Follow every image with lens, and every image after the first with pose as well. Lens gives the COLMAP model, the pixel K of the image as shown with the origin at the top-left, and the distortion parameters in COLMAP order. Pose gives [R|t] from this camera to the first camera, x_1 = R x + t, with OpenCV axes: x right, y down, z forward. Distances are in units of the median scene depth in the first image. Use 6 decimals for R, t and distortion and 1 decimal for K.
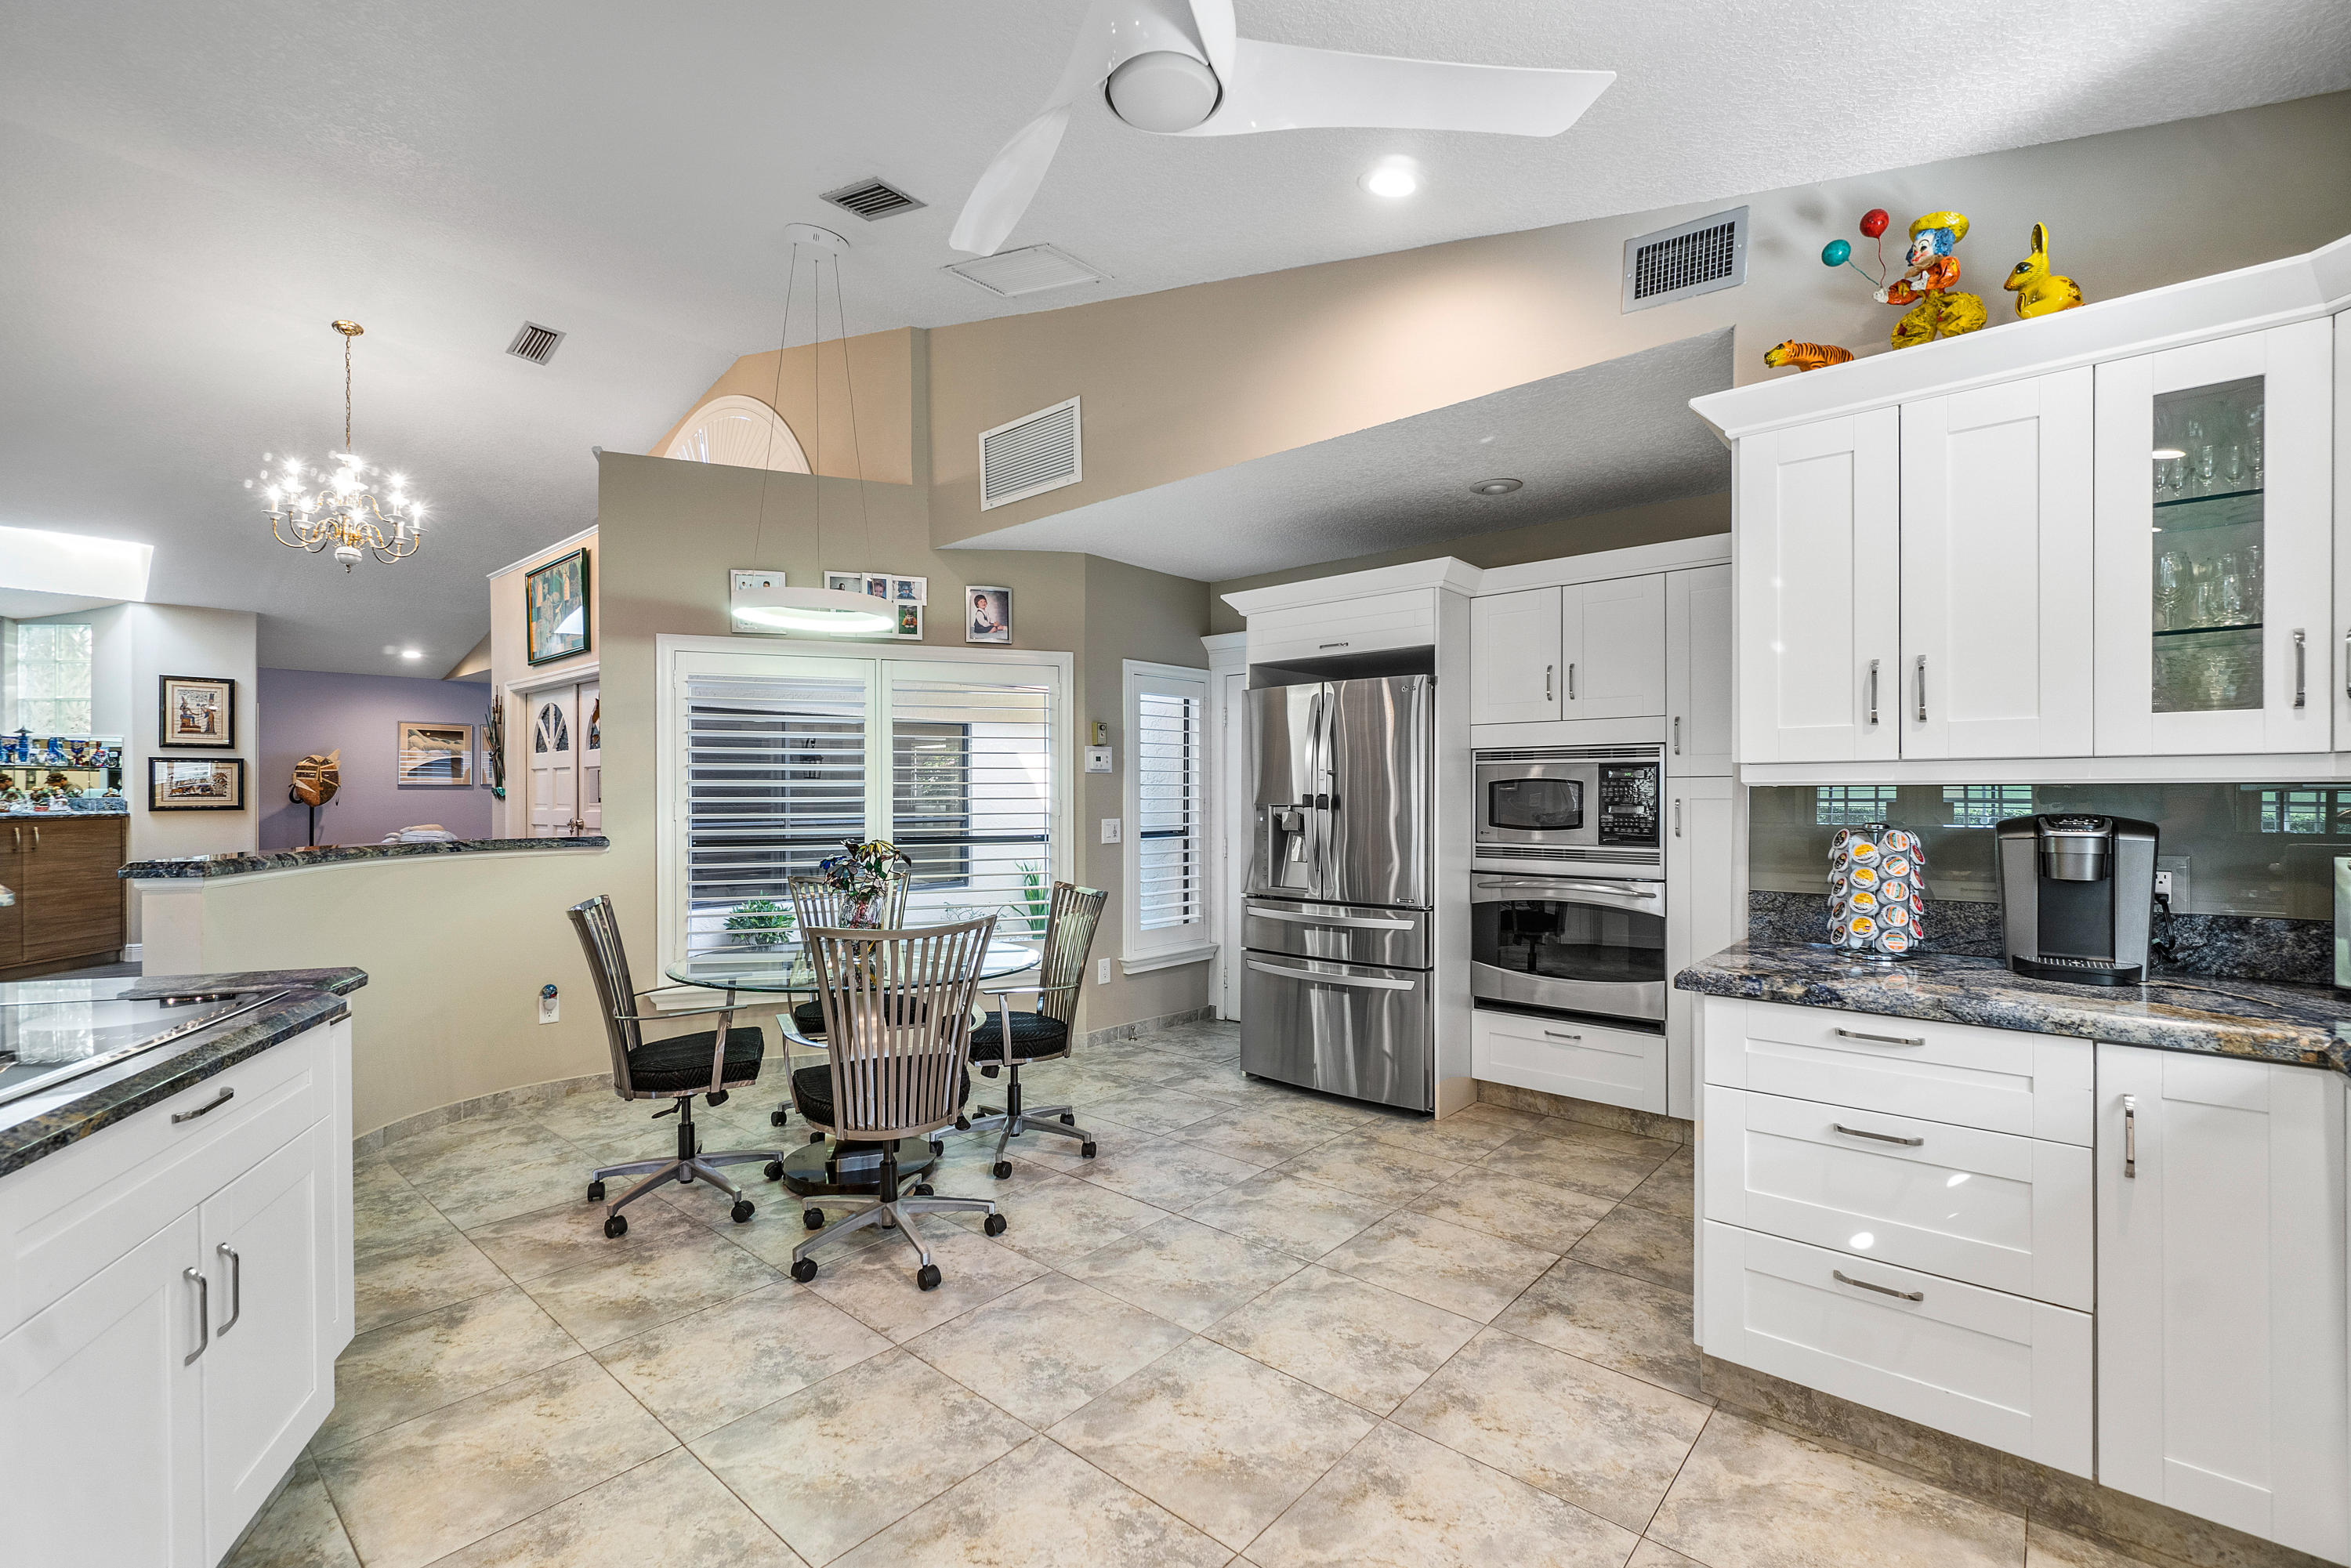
lens RADIAL K [[1031.0, 0, 1162.3], [0, 1031.0, 794.5], [0, 0, 1]] dist [-0.006945, 0.002733]
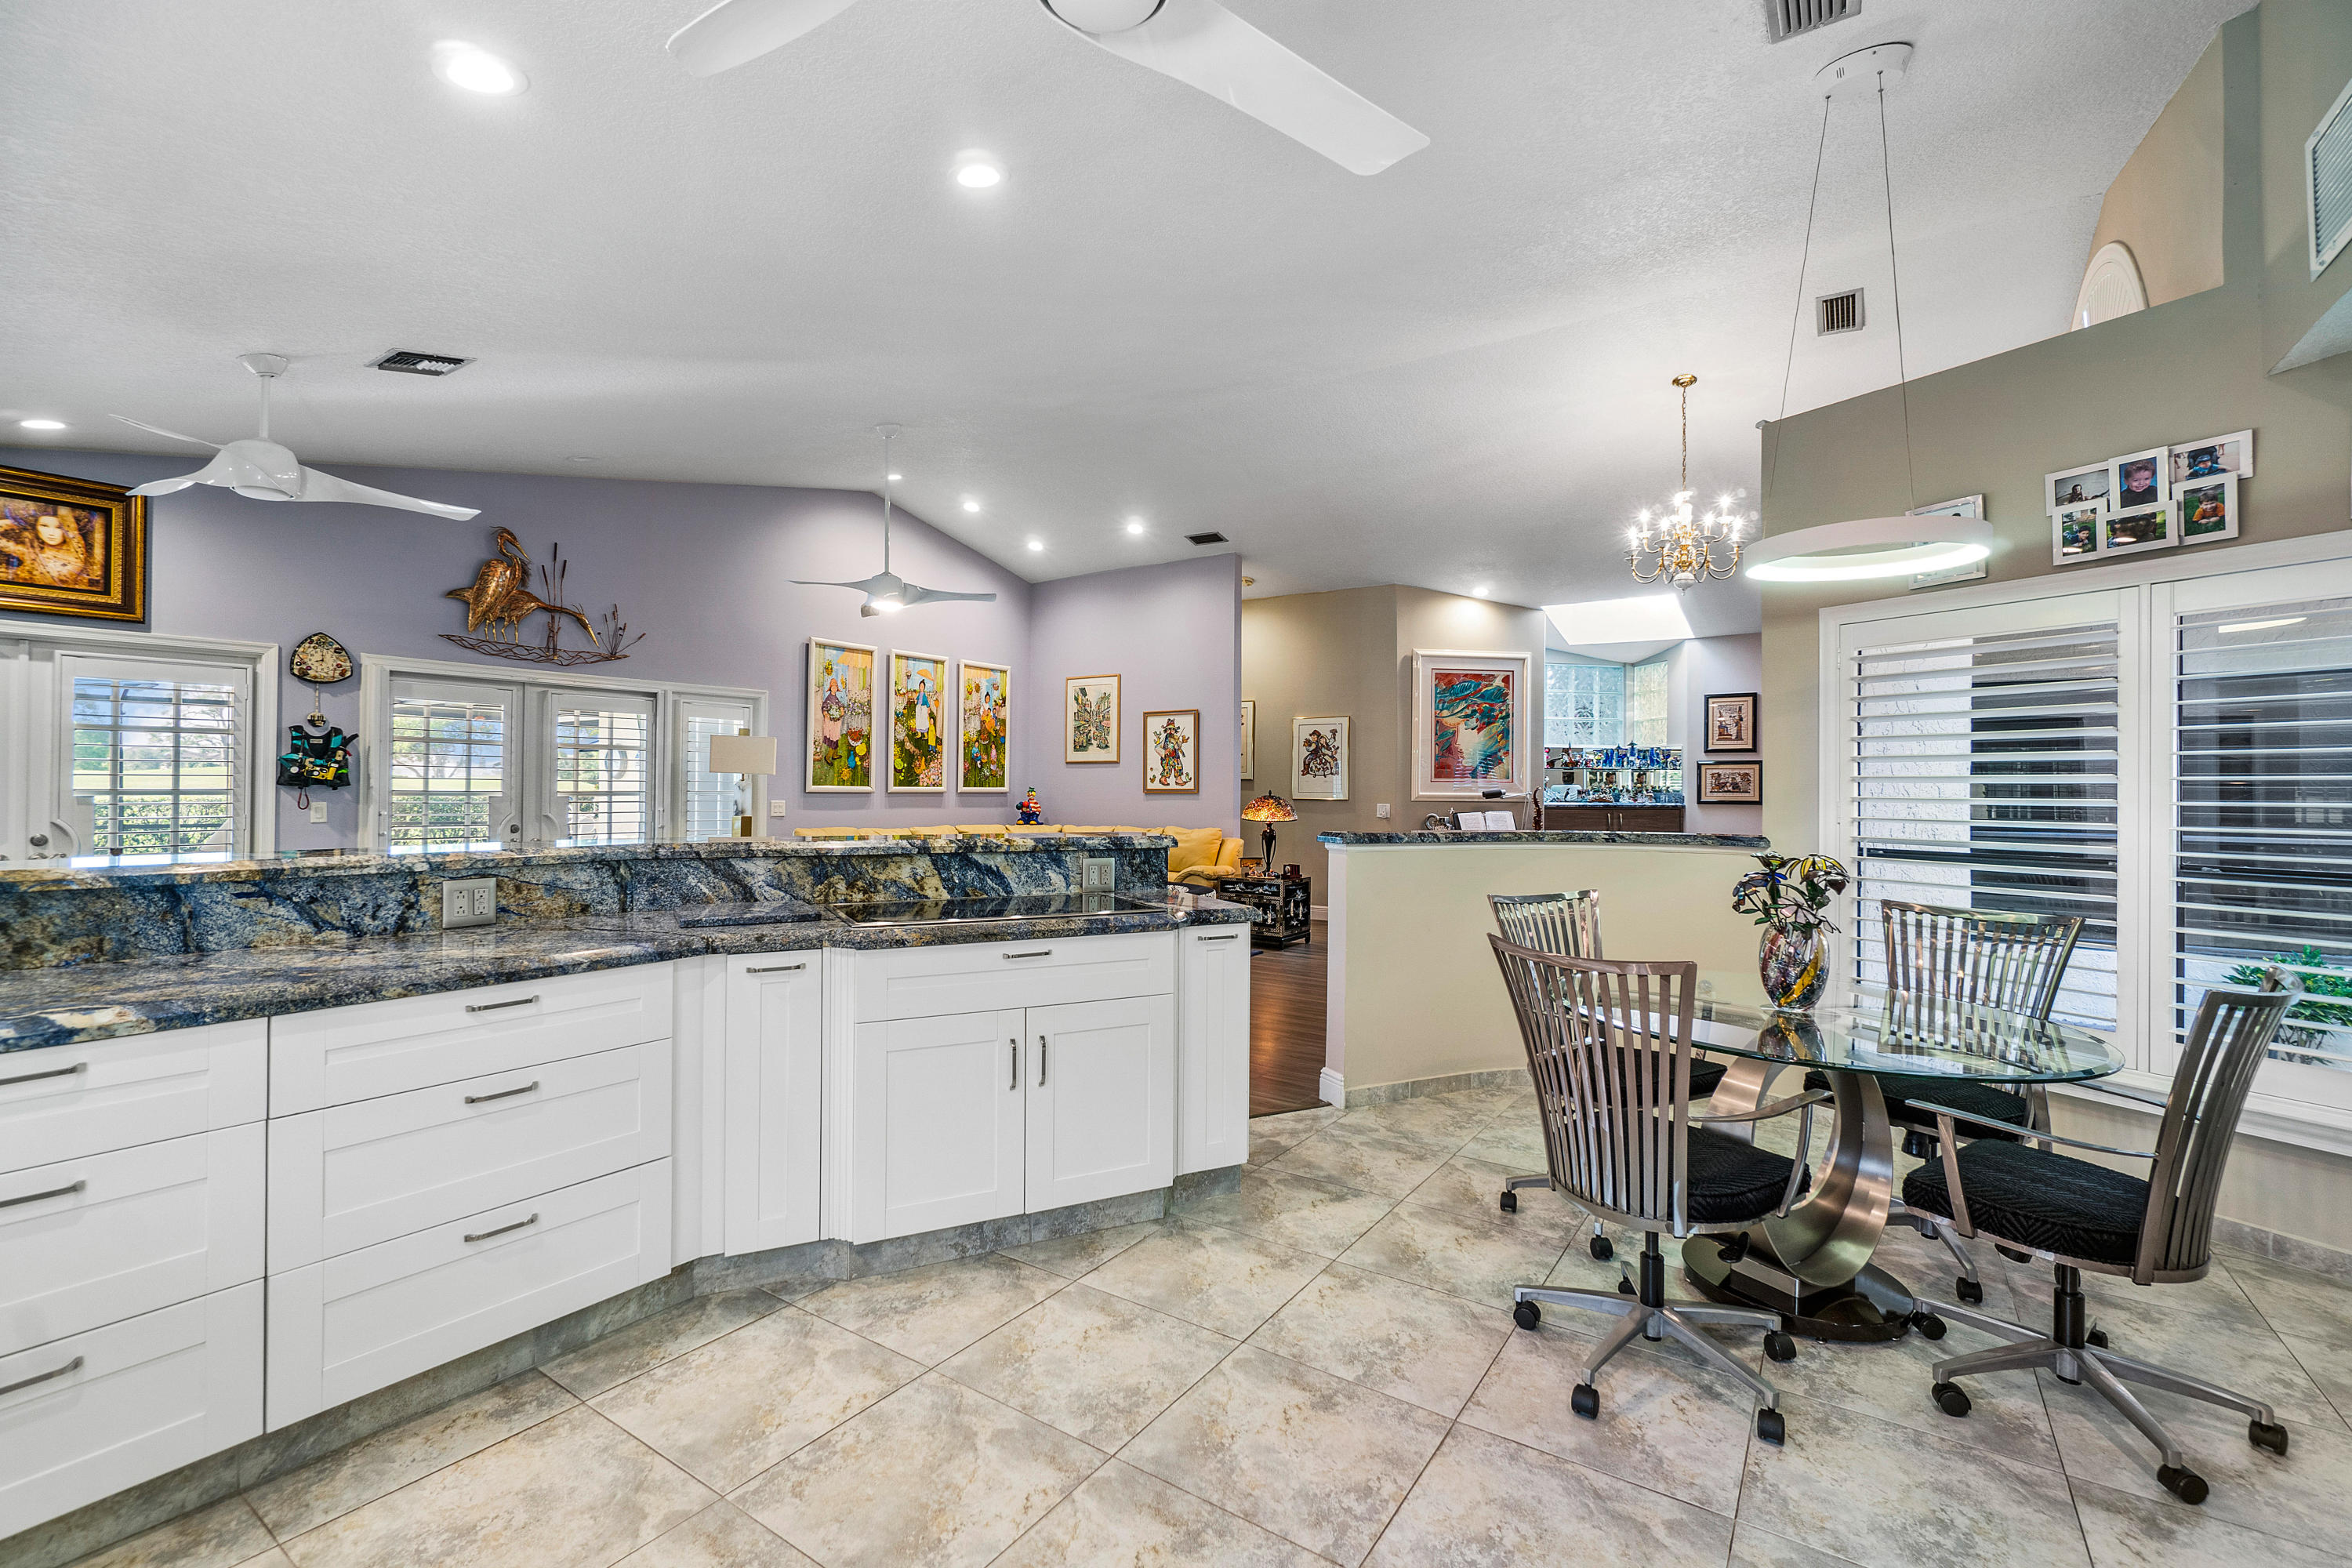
lens RADIAL K [[1031.5, 0, 1159.9], [0, 1031.5, 776.5], [0, 0, 1]] dist [-0.006945, 0.002733]
pose [[0.109645, -0.007713, -0.993941, 0.349087], [-0.009795, 0.999913, -0.008840, -0.000158], [0.993923, 0.010705, 0.109560, 0.386947]]
